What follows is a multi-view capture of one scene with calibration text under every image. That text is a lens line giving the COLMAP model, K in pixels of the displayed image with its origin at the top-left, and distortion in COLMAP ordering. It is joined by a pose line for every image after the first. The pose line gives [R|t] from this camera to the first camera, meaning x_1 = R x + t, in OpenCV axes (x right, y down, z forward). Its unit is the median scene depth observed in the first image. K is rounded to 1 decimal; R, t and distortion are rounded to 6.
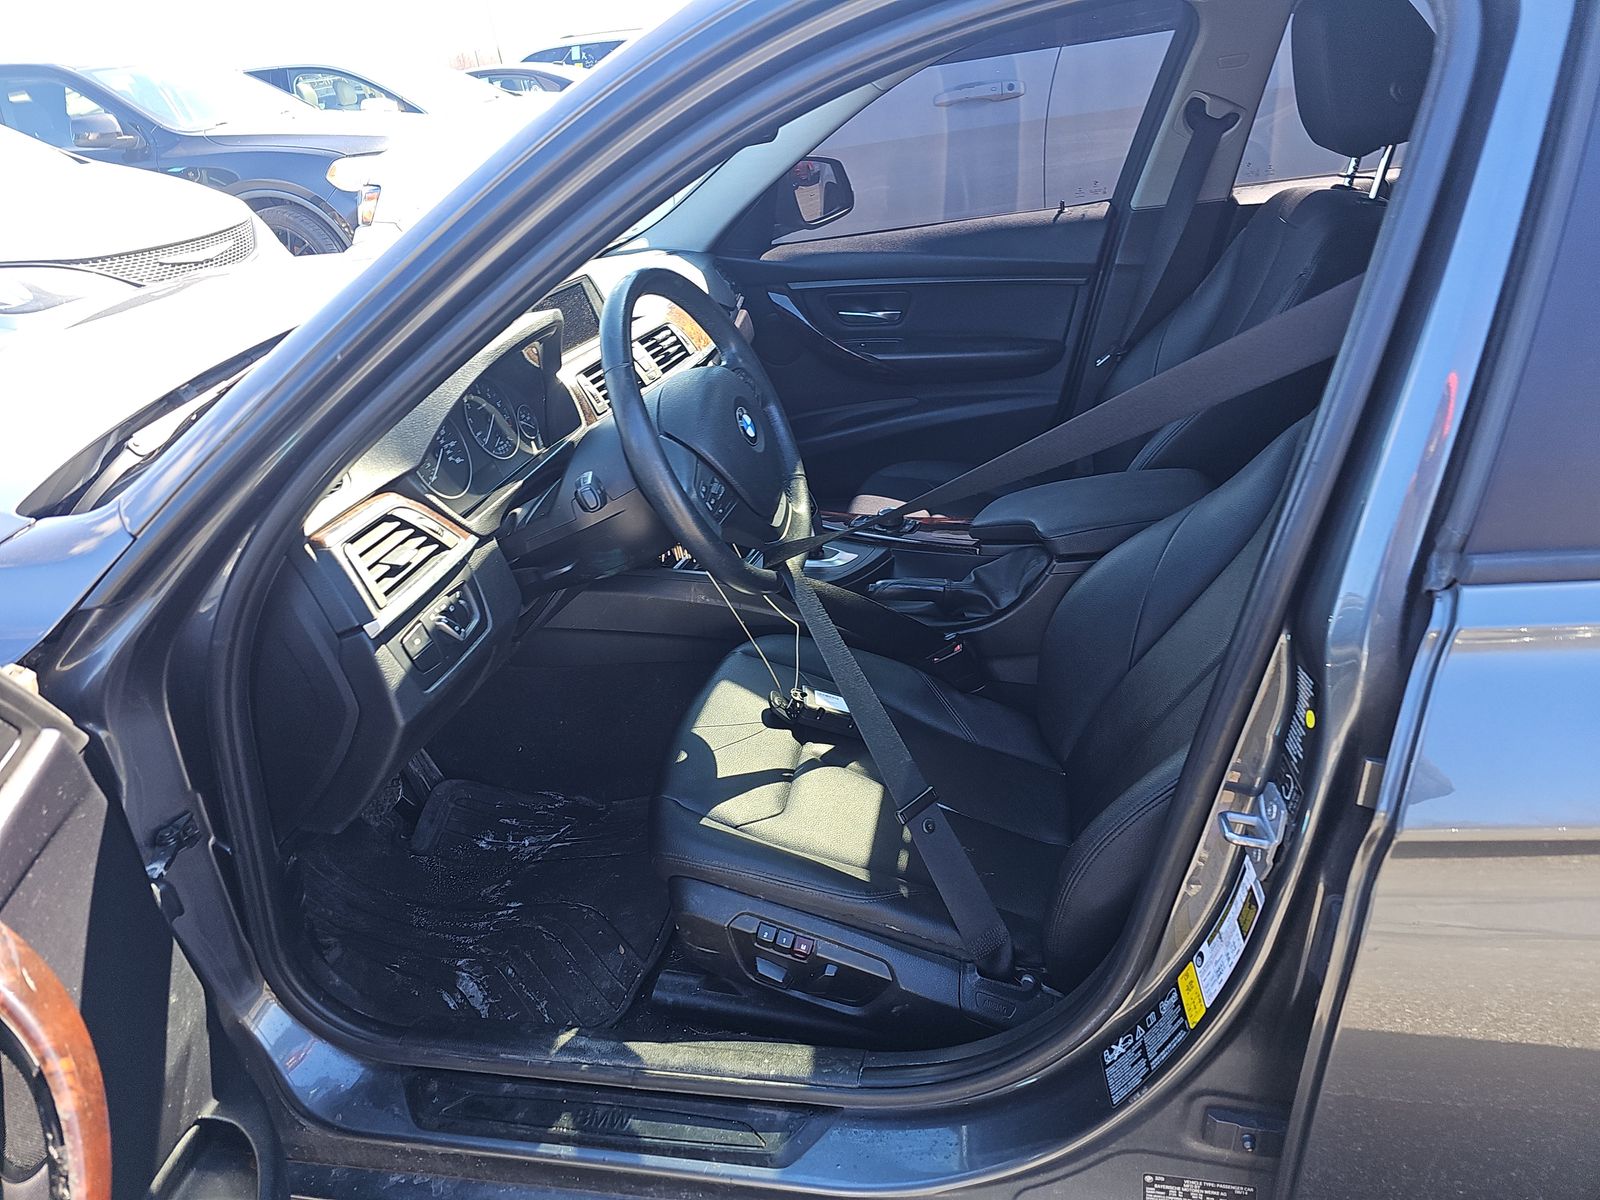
lens RADIAL K [[1144.9, 0, 802.9], [0, 1144.9, 603.2], [0, 0, 1]] dist [0.080610, 0.001028]
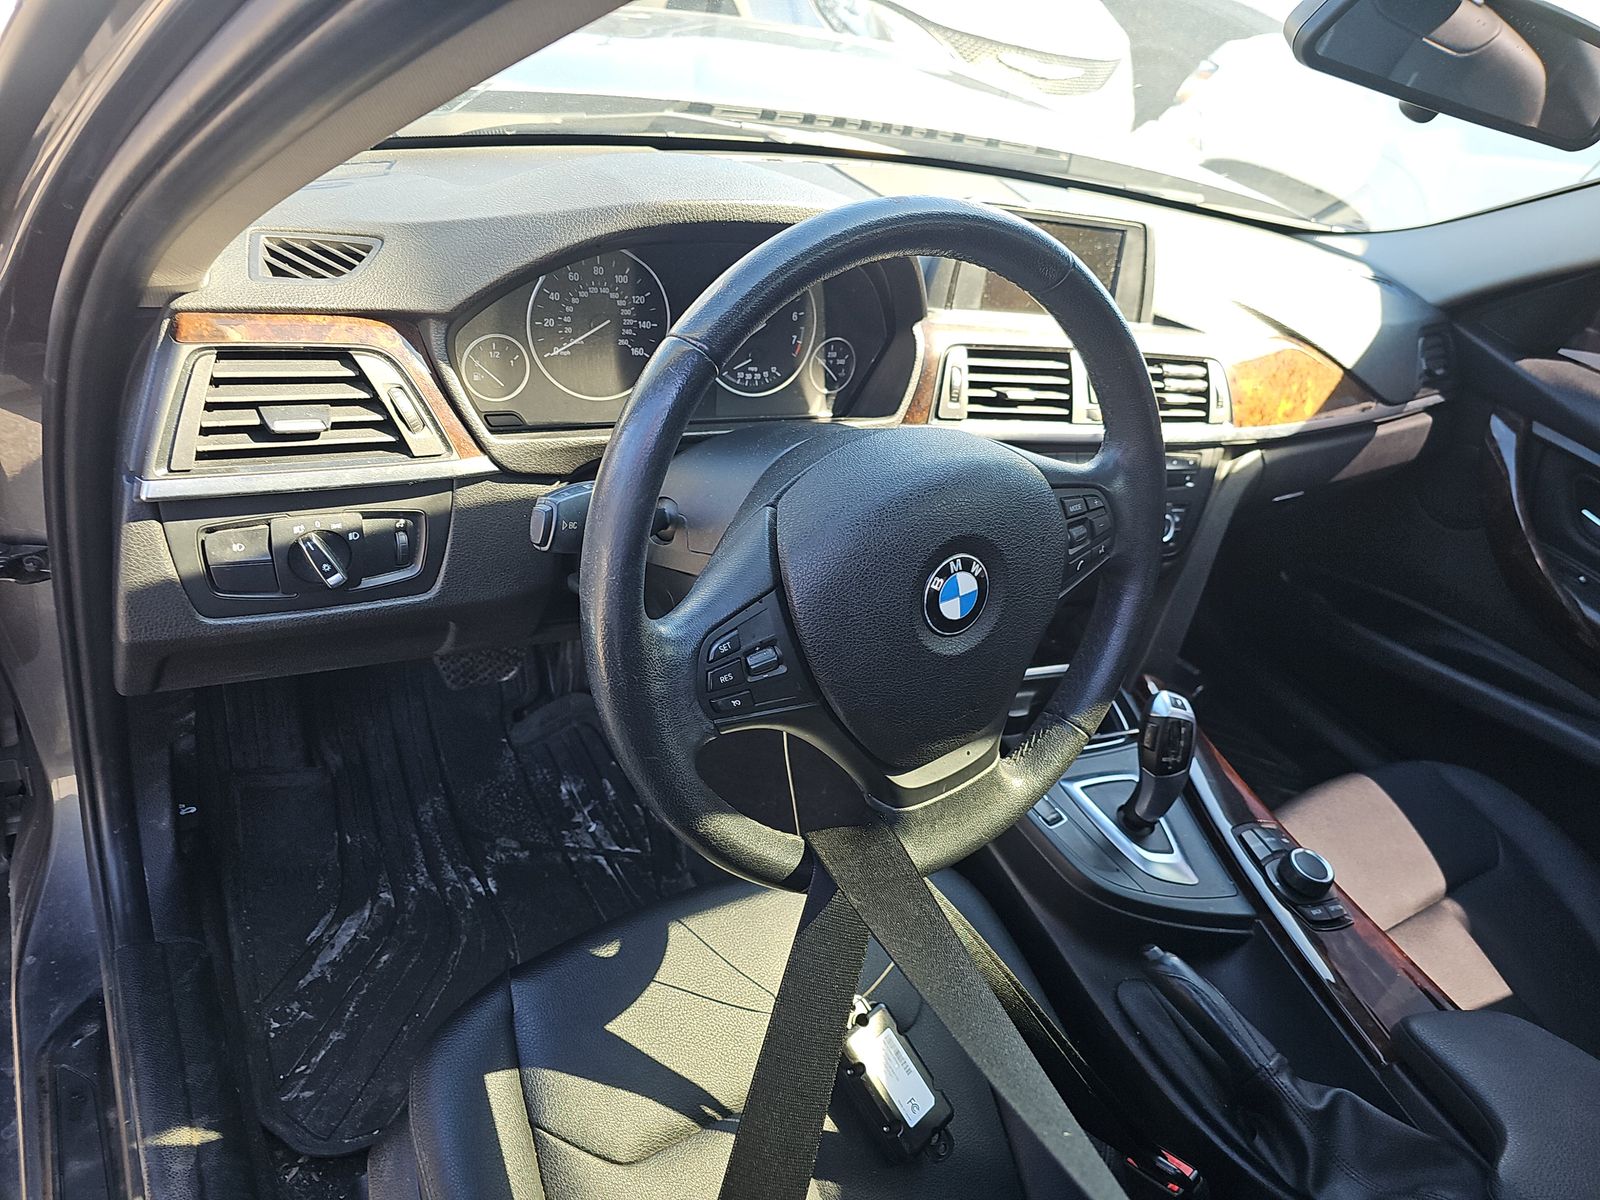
lens RADIAL K [[1065.0, 0, 806.2], [0, 1065.0, 585.3], [0, 0, 1]] dist [0.047629, -0.060588]
pose [[0.625191, 0.614797, -0.480792, 0.104383], [-0.574247, 0.779544, 0.250102, -0.201429], [0.528561, 0.119732, 0.840409, 0.521779]]
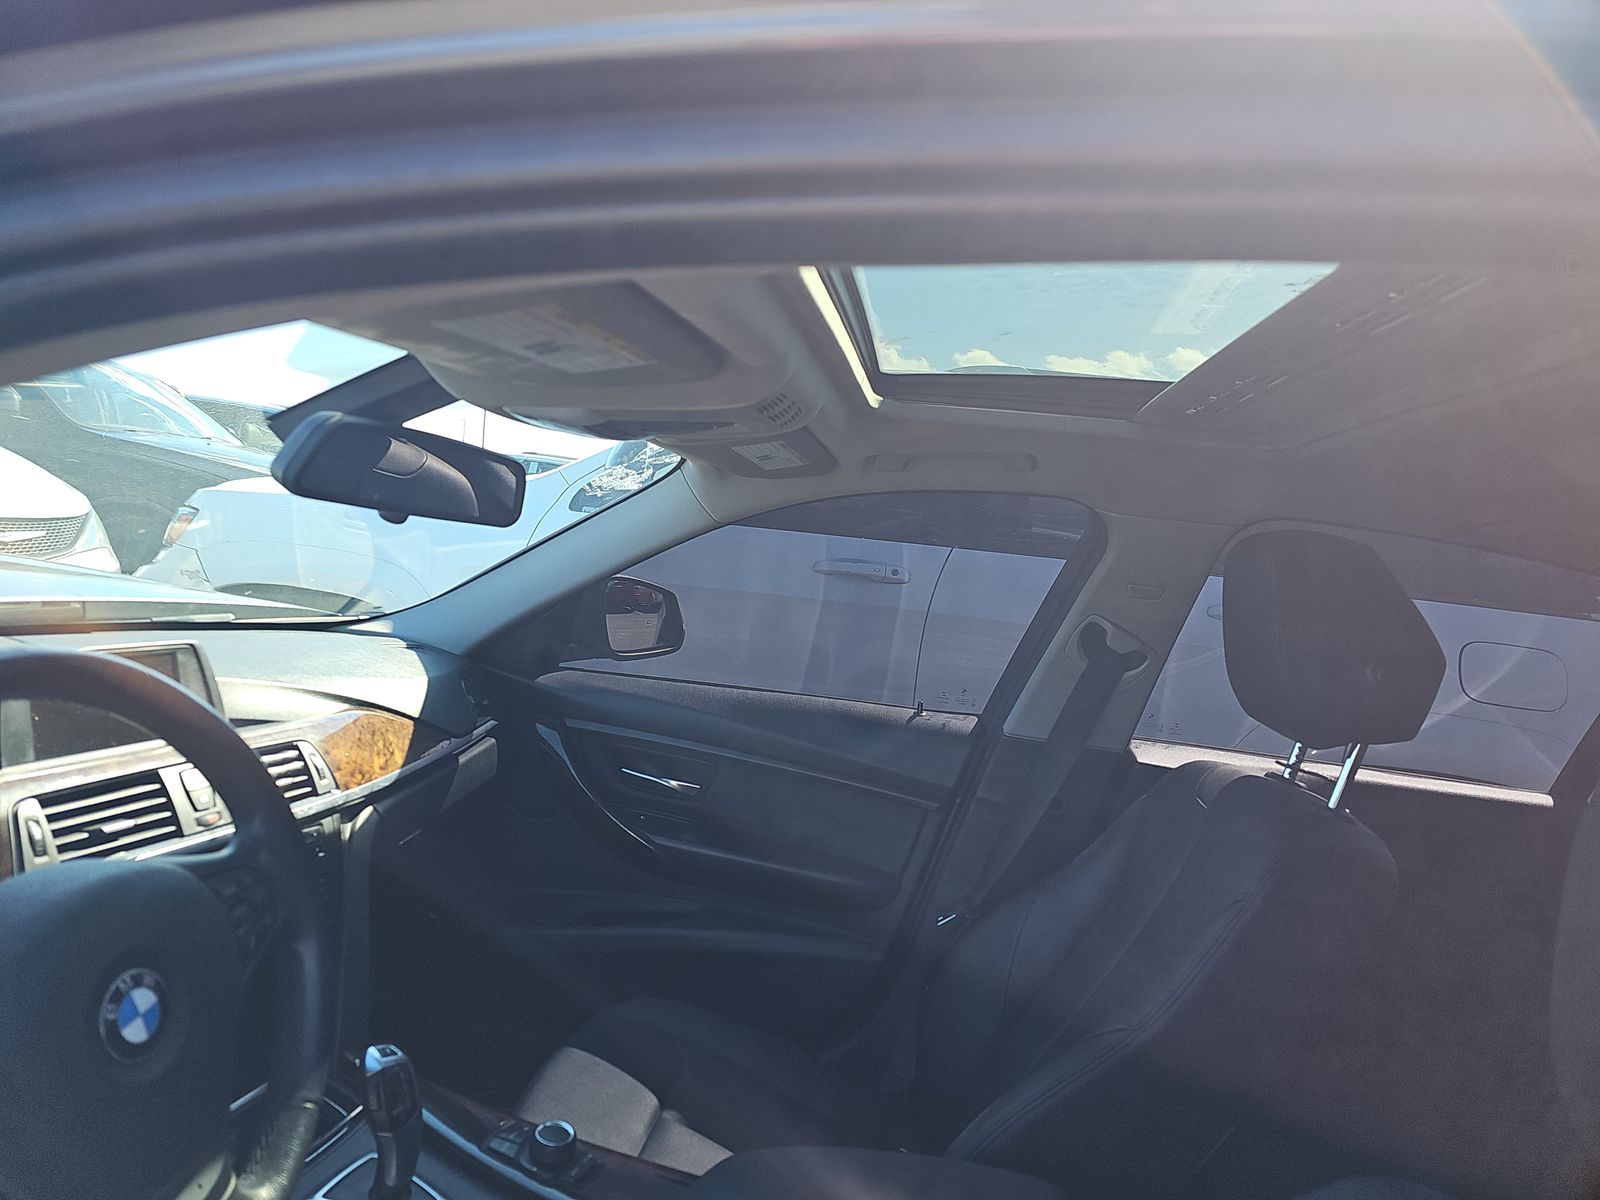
lens RADIAL K [[1063.7, 0, 804.1], [0, 1063.7, 598.6], [0, 0, 1]] dist [0.049396, -0.055979]
pose [[0.971785, 0.230284, 0.051026, 0.128873], [-0.194191, 0.903917, -0.381082, -0.165706], [-0.133880, 0.360420, 0.923132, 0.444759]]
